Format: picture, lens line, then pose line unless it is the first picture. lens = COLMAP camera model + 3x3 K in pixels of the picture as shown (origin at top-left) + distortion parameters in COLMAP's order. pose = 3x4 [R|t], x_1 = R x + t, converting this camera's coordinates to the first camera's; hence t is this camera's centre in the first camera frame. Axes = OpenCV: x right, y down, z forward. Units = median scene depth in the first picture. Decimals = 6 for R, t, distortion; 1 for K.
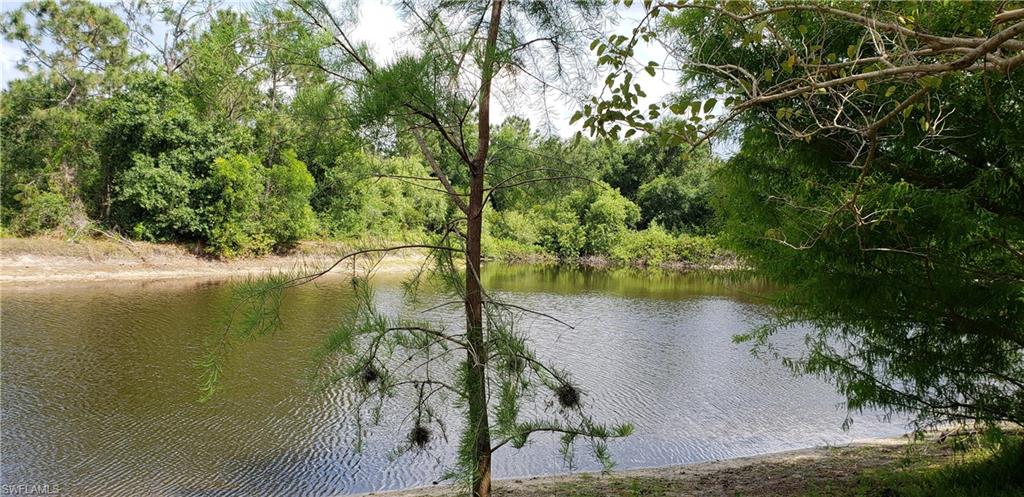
lens RADIAL K [[781.6, 0, 496.6], [0, 781.6, 249.2], [0, 0, 1]] dist [0.026365, -0.034301]
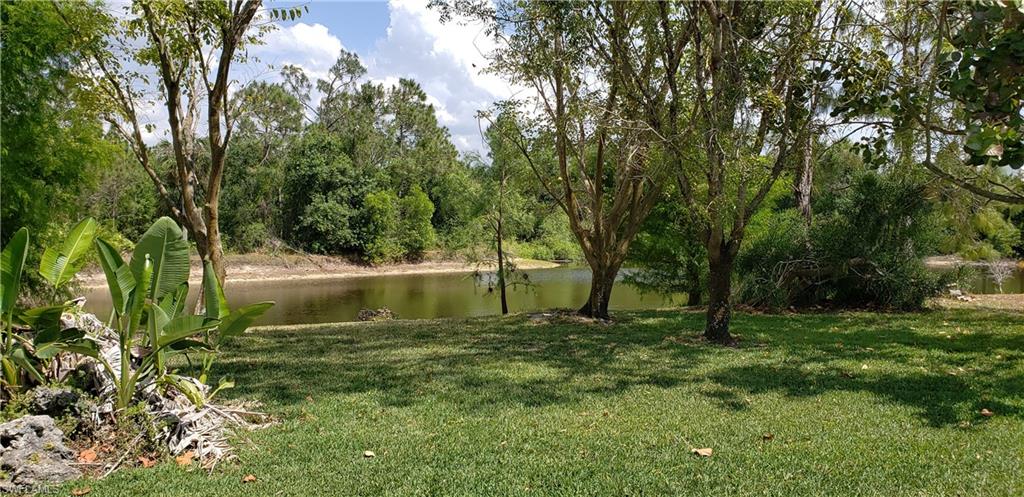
lens RADIAL K [[781.6, 0, 525.0], [0, 781.6, 246.2], [0, 0, 1]] dist [0.026365, -0.034301]
pose [[0.995076, -0.032262, -0.093716, 0.054589], [0.030961, 0.999404, -0.015297, 0.008562], [0.094154, 0.012320, 0.995481, -0.369620]]
